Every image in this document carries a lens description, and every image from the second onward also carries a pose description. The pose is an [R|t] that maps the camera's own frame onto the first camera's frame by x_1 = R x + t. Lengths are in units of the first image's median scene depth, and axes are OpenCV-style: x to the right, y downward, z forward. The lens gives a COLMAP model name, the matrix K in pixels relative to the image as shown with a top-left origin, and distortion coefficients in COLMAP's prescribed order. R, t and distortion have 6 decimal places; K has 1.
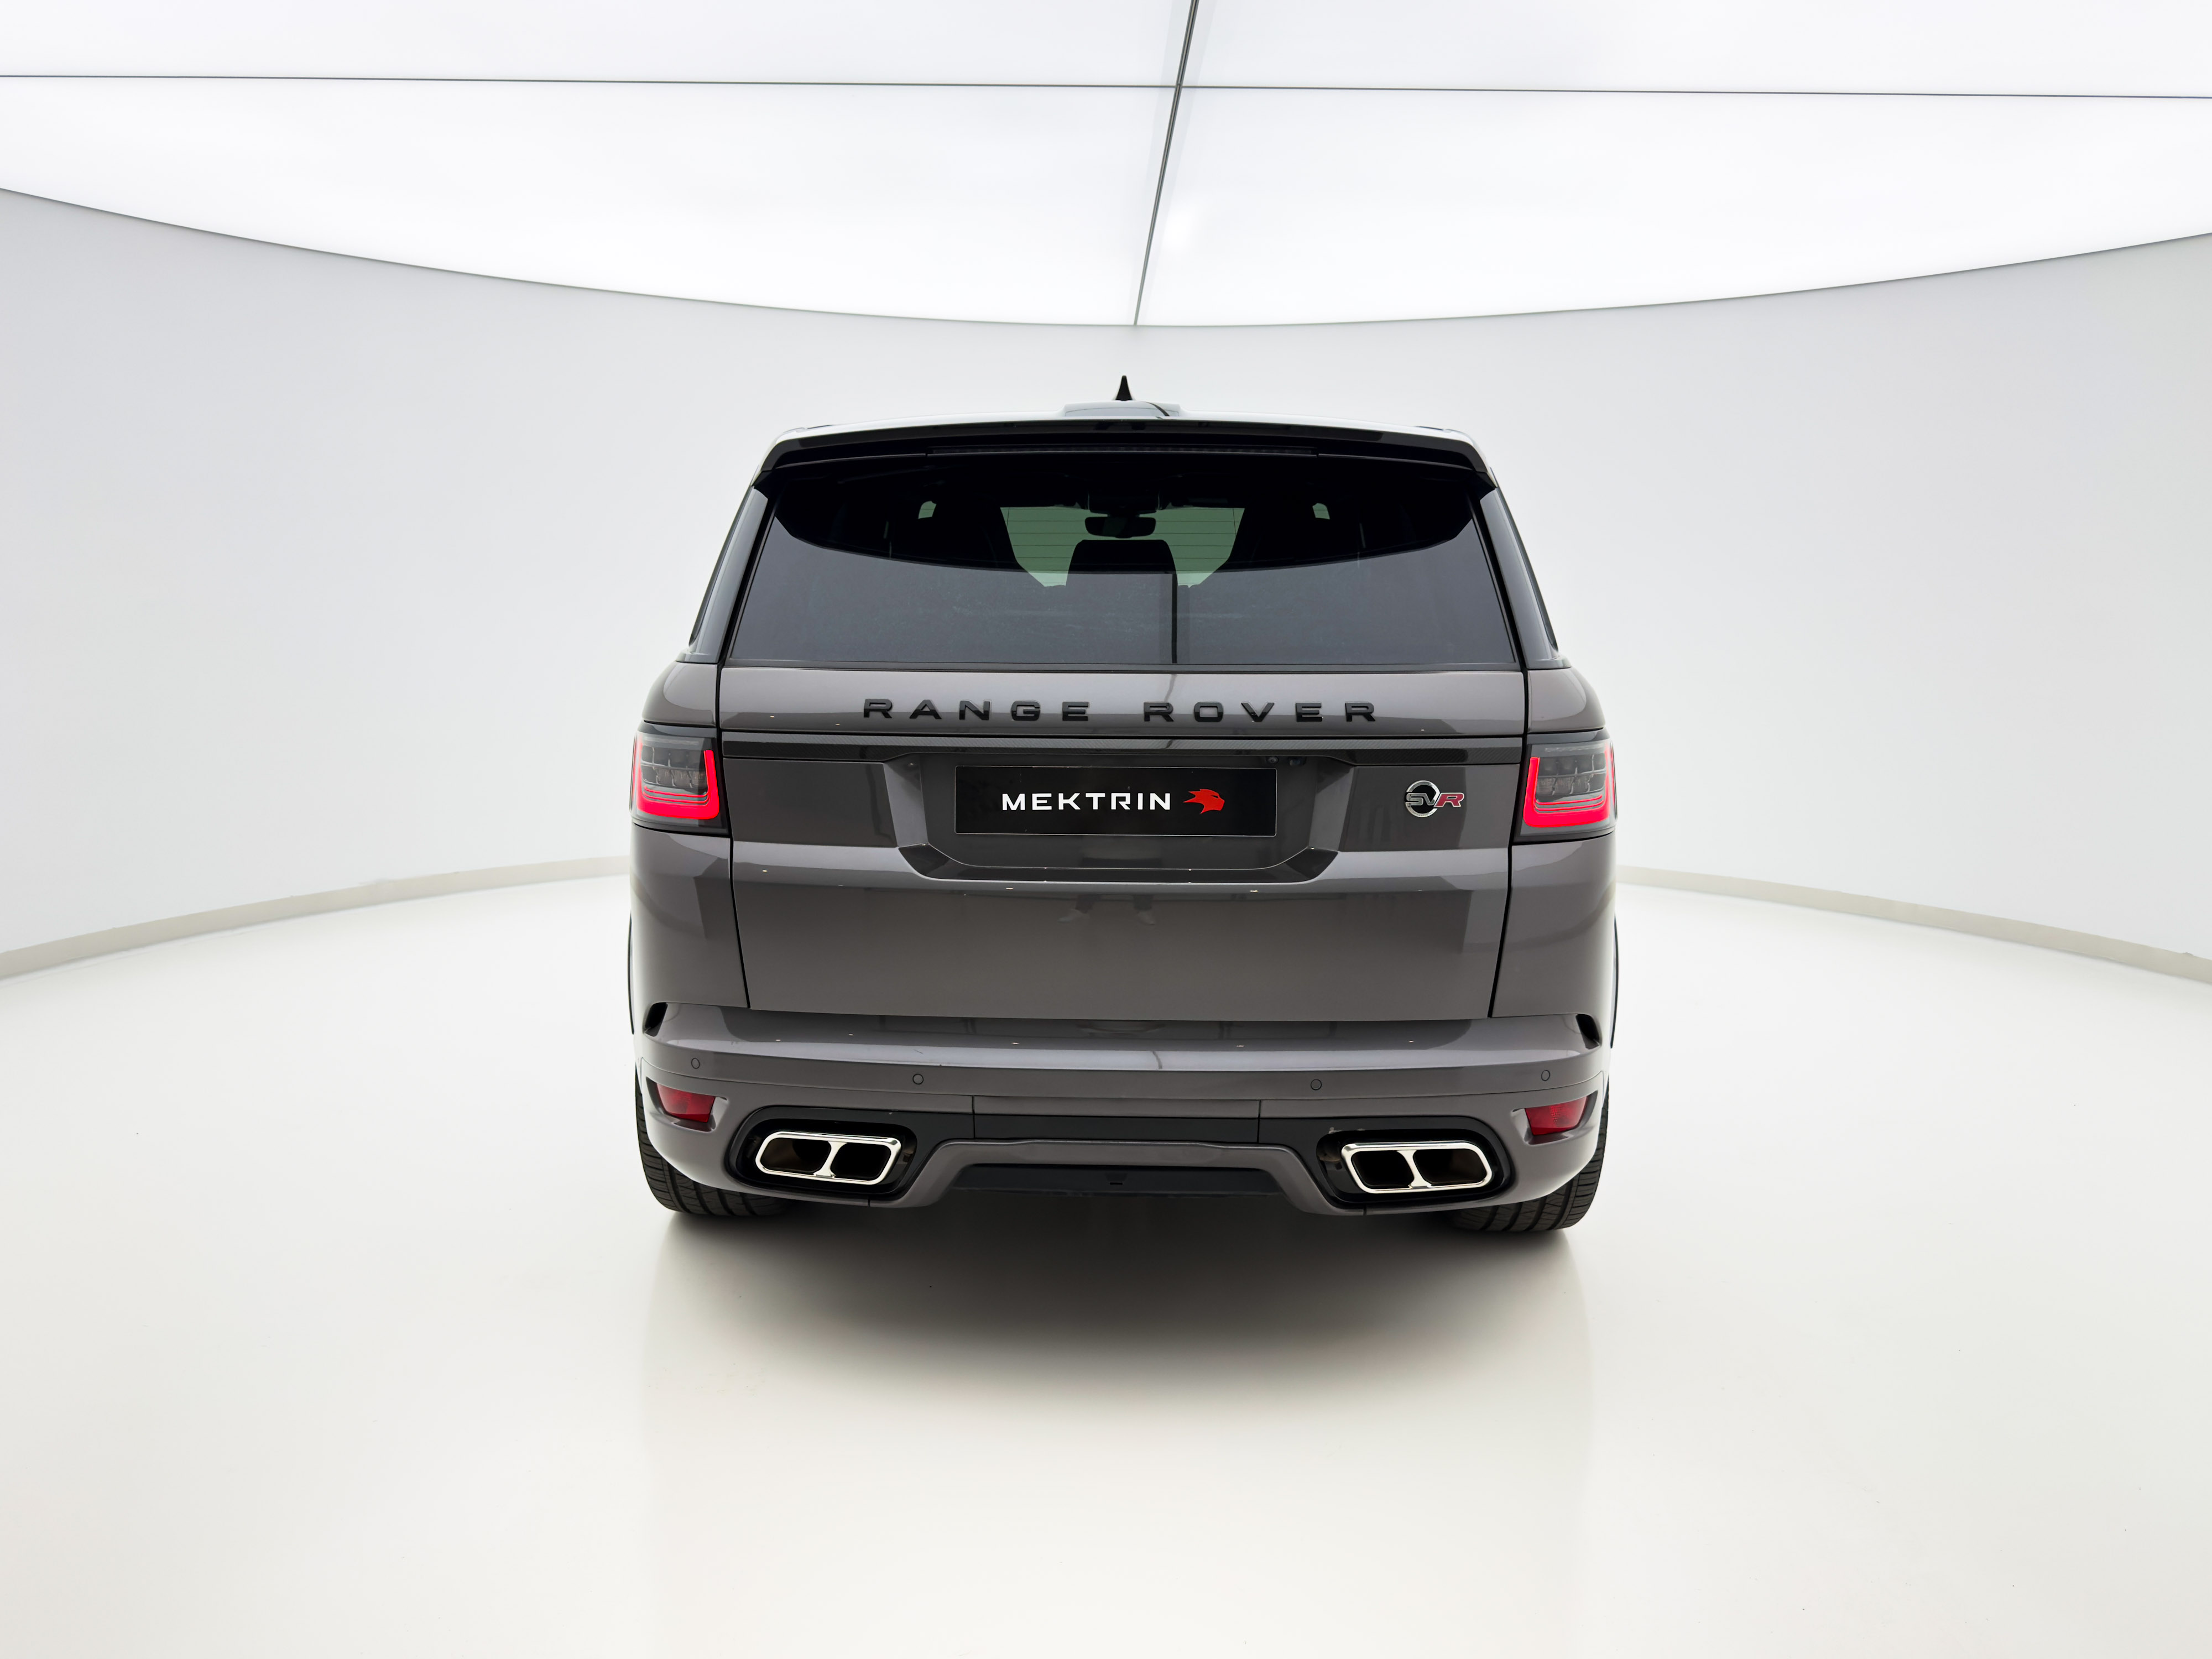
lens RADIAL K [[1541.0, 0, 1106.3], [0, 1541.0, 801.9], [0, 0, 1]] dist [0.107169, 0.000077]
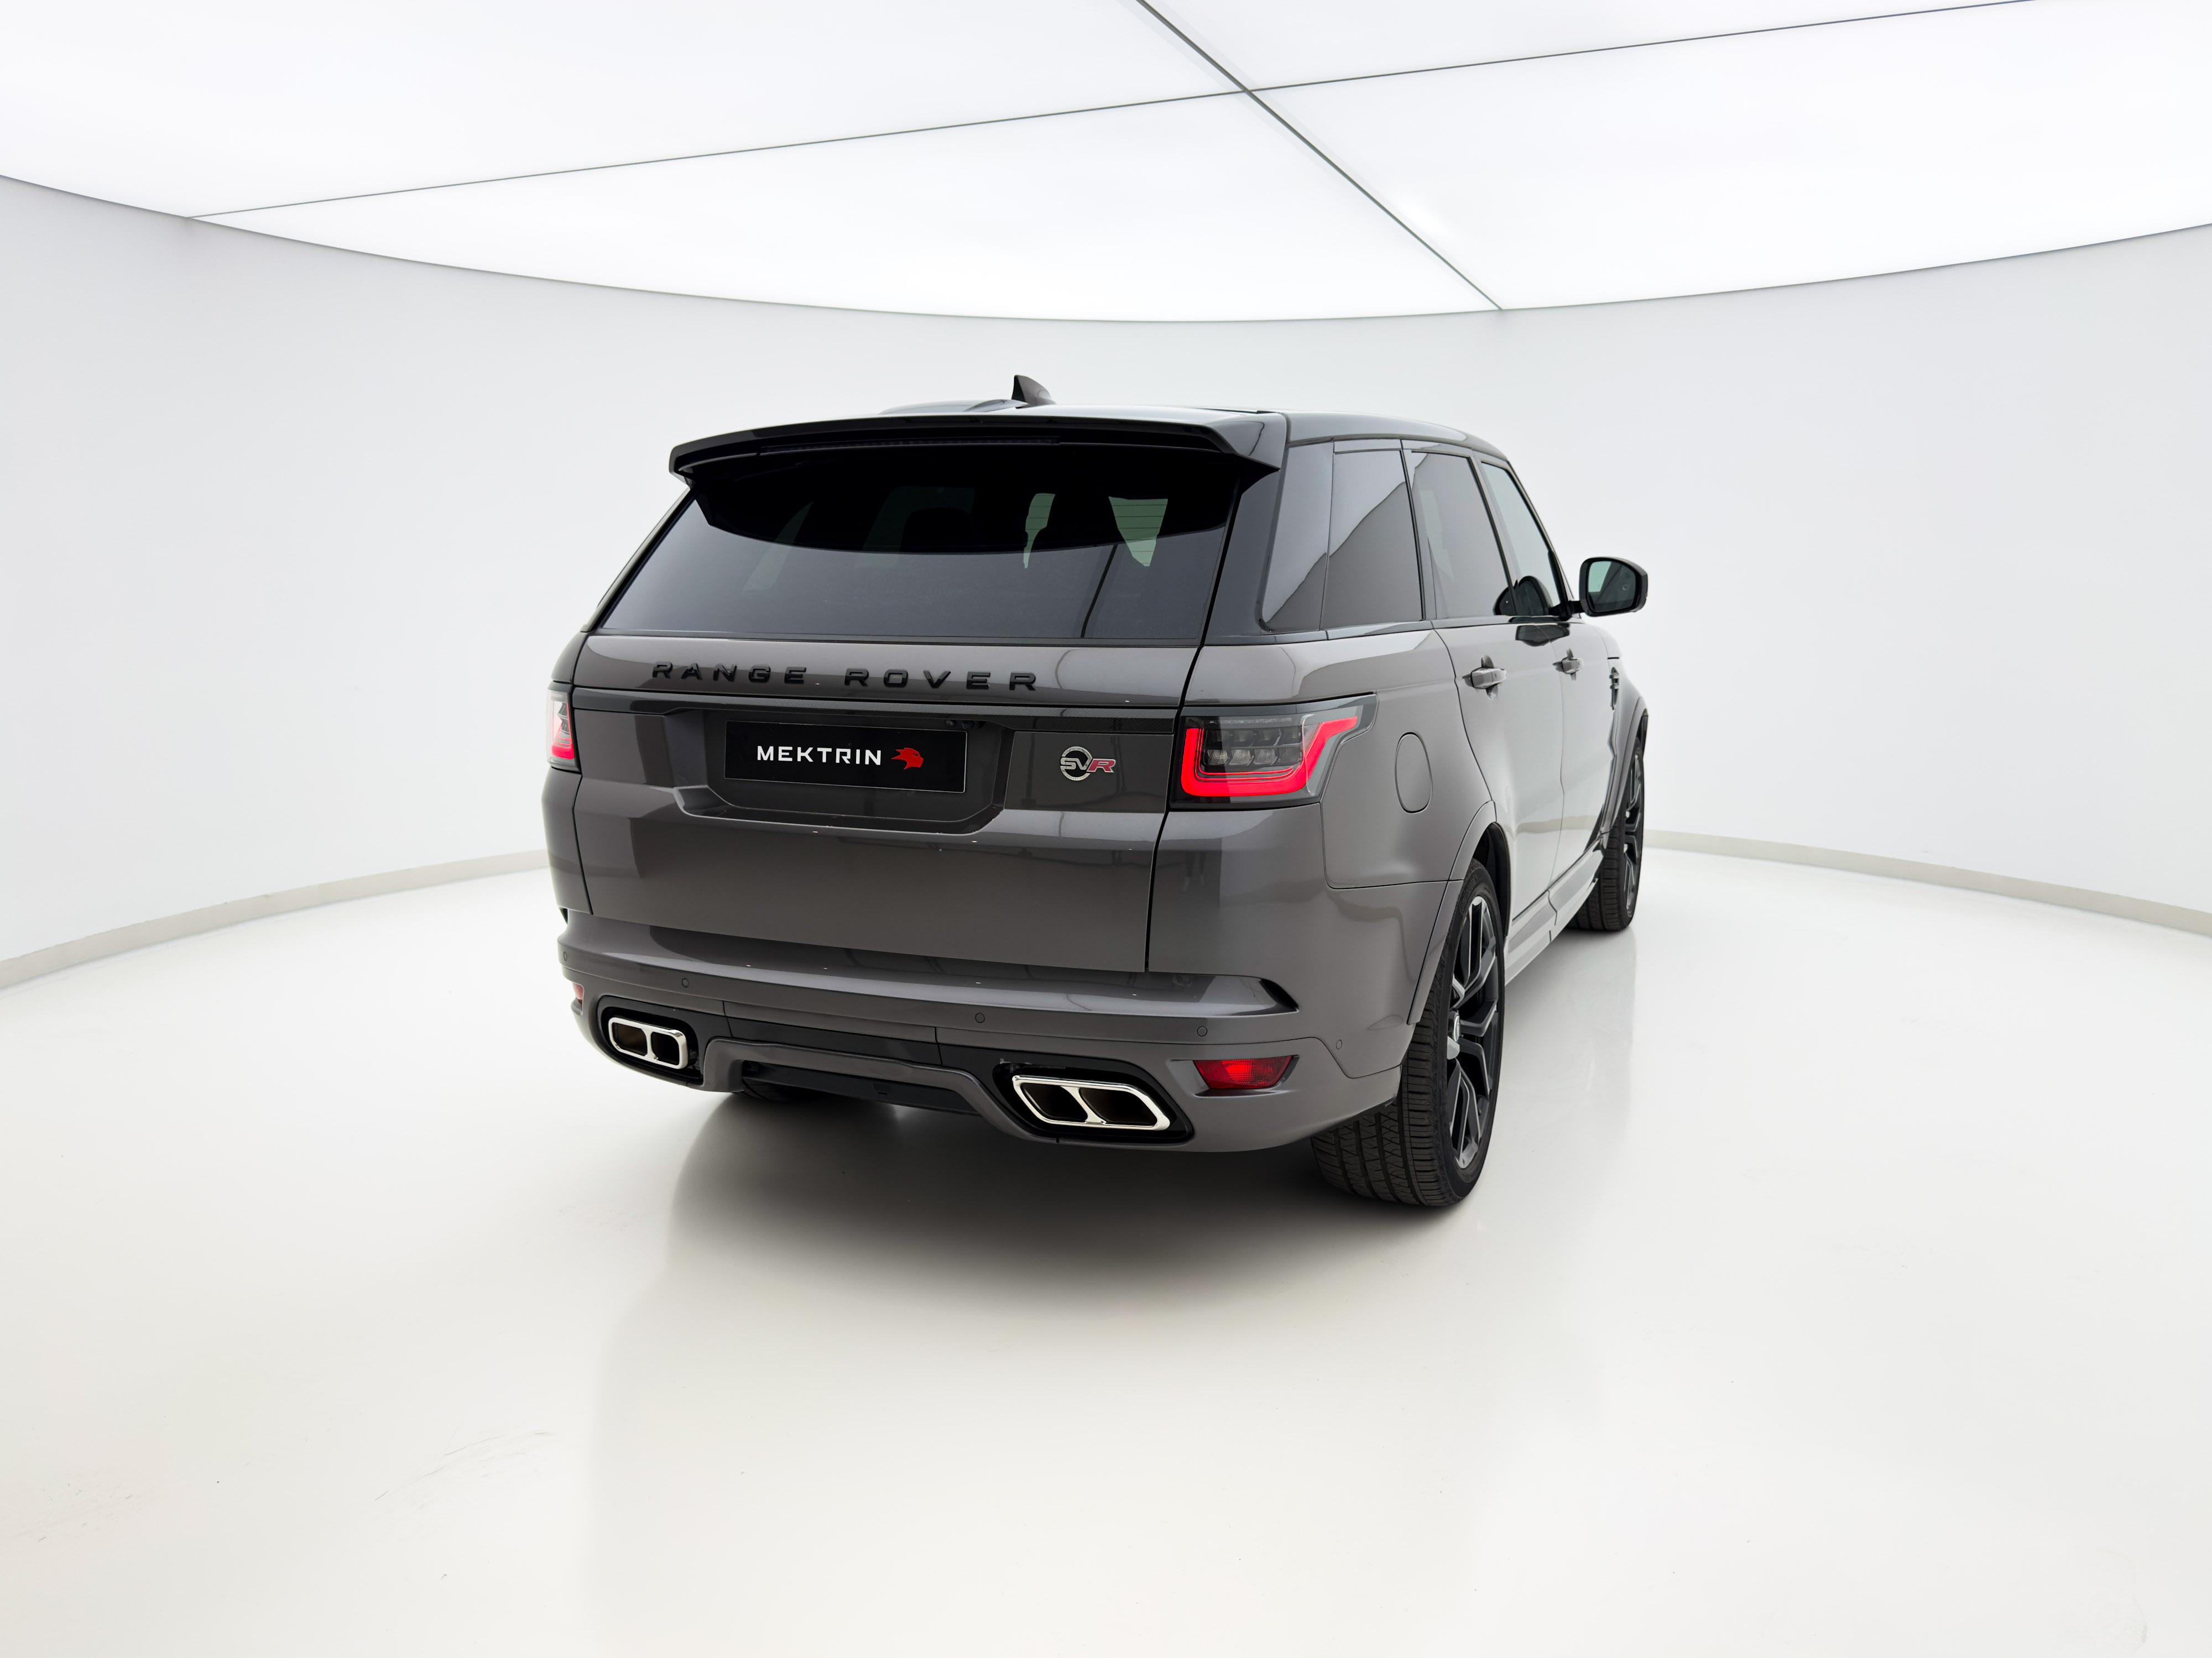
lens RADIAL K [[1584.2, 0, 1106.0], [0, 1584.2, 829.0], [0, 0, 1]] dist [0.004580, 0.000215]
pose [[0.935264, 0.052754, -0.349997, 0.599519], [-0.043217, 0.998452, 0.035009, 0.004118], [0.351302, -0.017617, 0.936096, -0.026160]]
